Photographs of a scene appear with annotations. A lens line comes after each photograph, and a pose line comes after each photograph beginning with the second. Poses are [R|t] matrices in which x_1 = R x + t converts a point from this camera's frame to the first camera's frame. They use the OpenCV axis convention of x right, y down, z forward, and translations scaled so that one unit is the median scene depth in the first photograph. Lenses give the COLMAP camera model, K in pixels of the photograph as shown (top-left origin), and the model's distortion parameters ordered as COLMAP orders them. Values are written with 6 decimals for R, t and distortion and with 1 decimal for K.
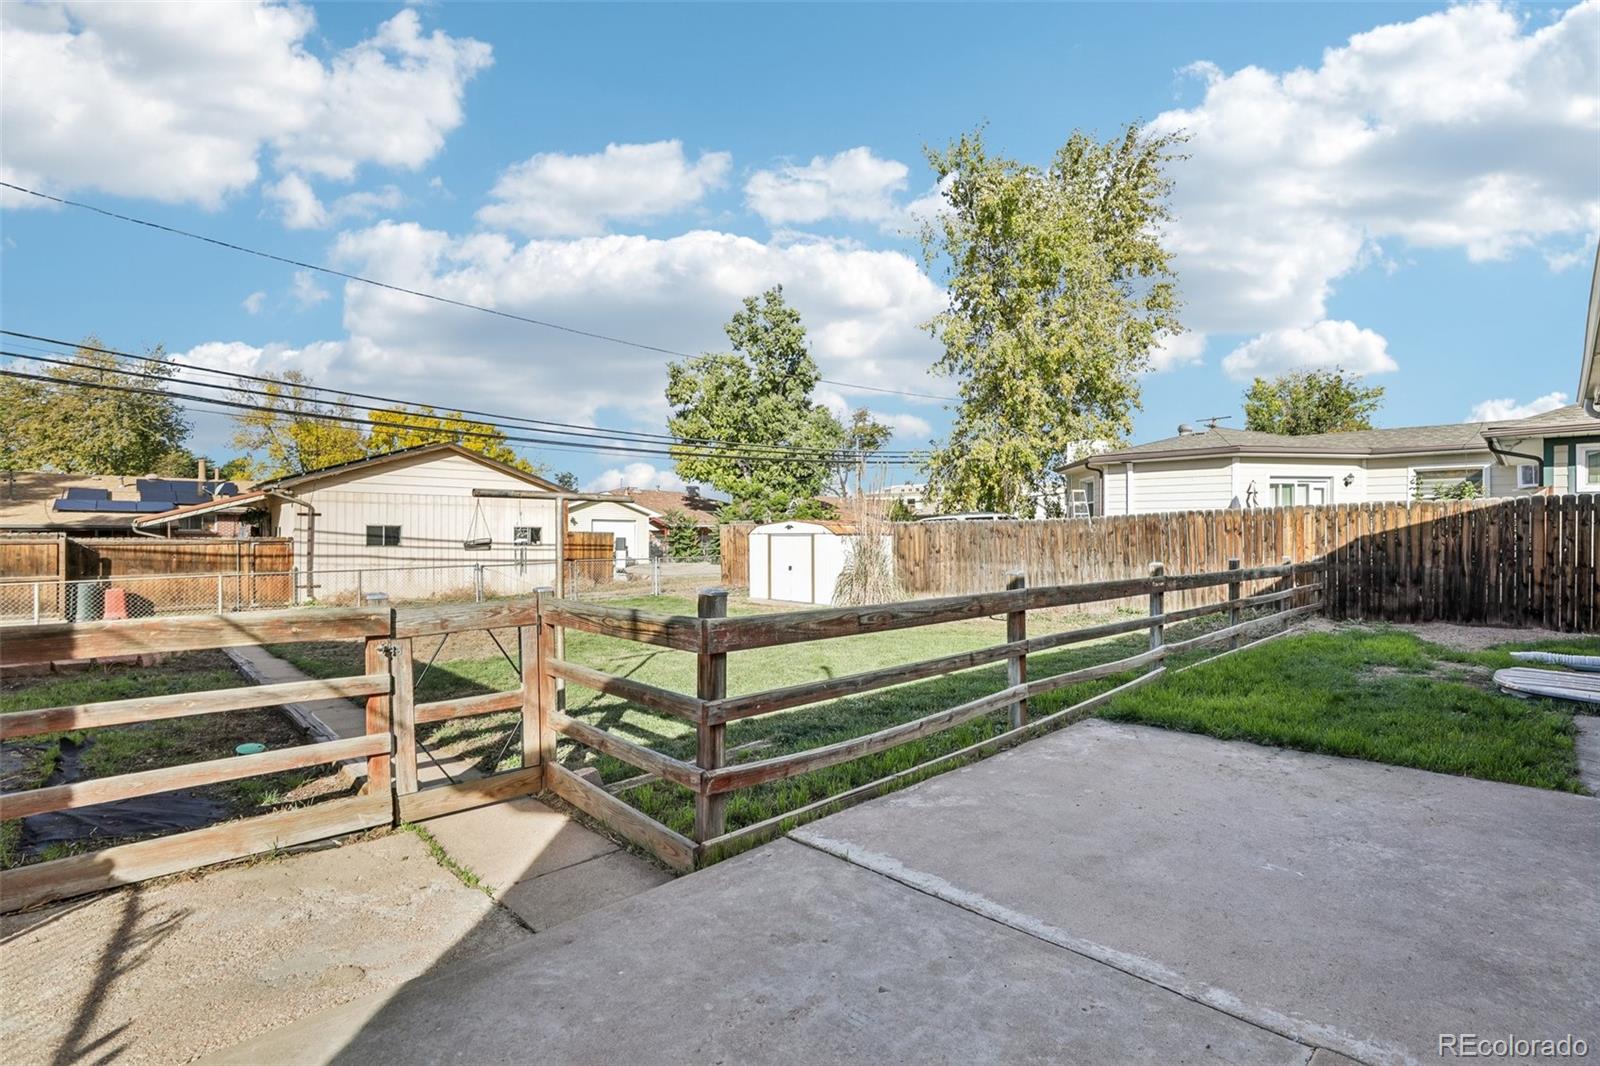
lens RADIAL K [[738.4, 0, 798.5], [0, 738.4, 539.8], [0, 0, 1]] dist [-0.027811, -0.000507]
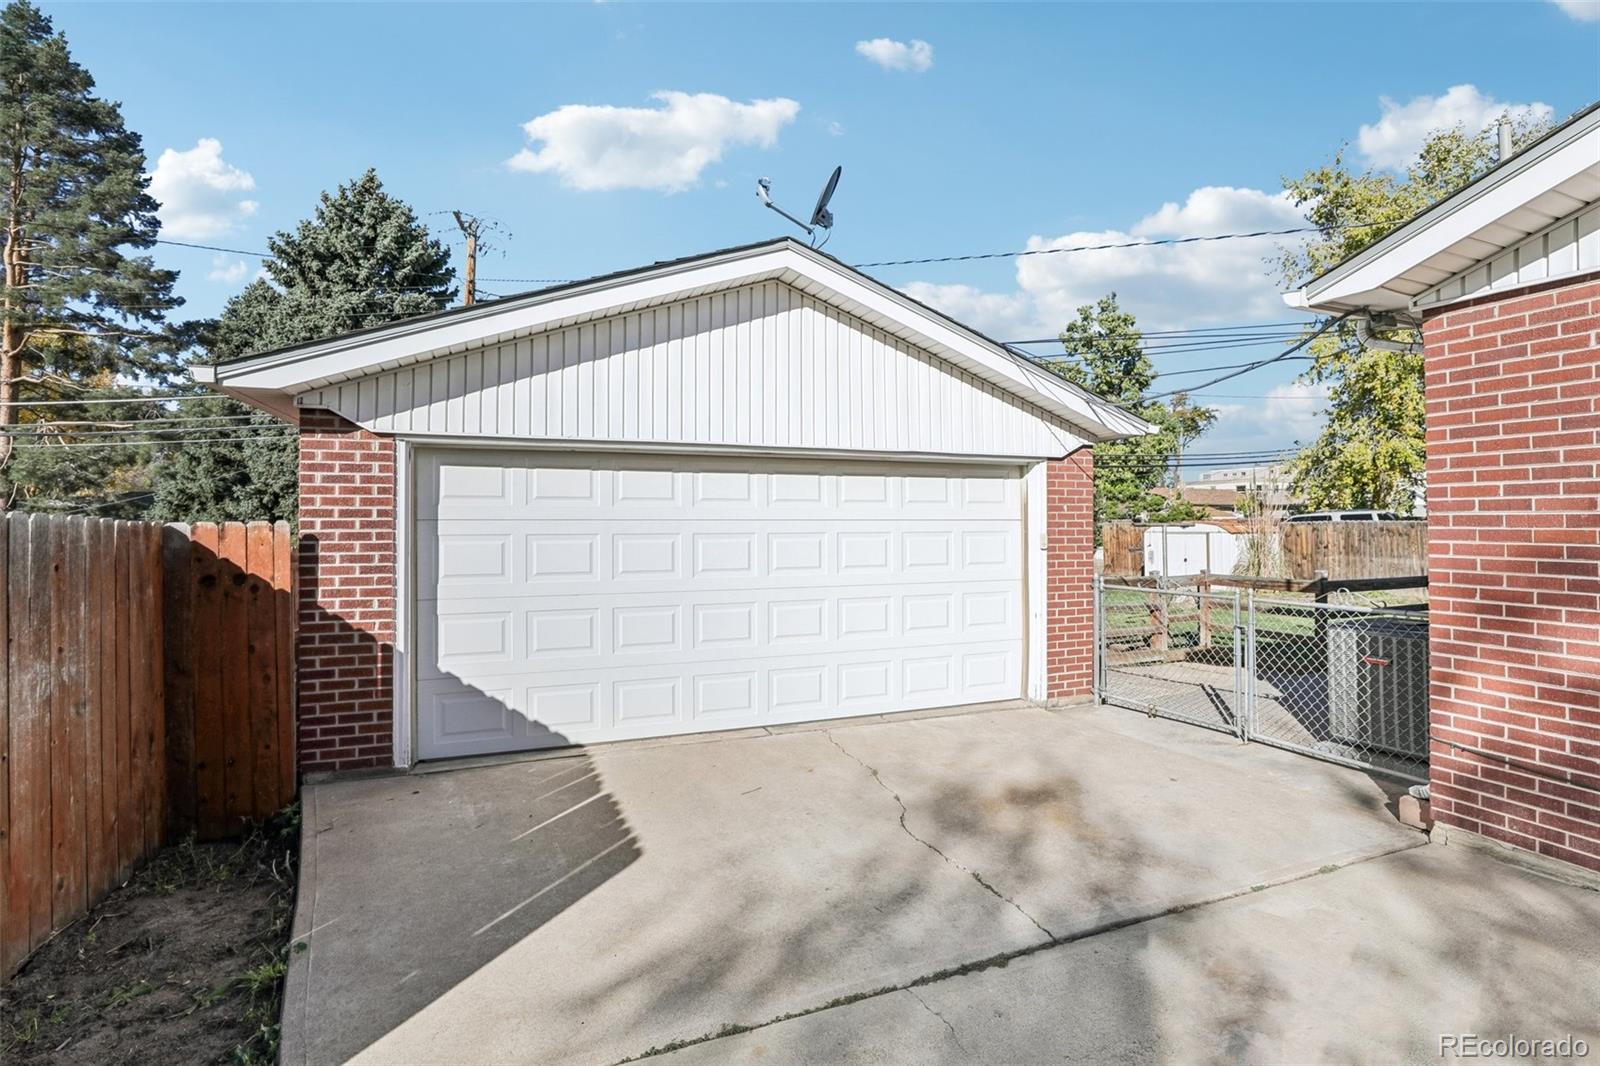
lens RADIAL K [[738.4, 0, 805.5], [0, 738.4, 521.1], [0, 0, 1]] dist [-0.027811, -0.000507]
pose [[0.932209, -0.011119, -0.361750, -0.109567], [0.007493, 0.999907, -0.011425, -0.012291], [0.361843, 0.007940, 0.932205, -0.260358]]
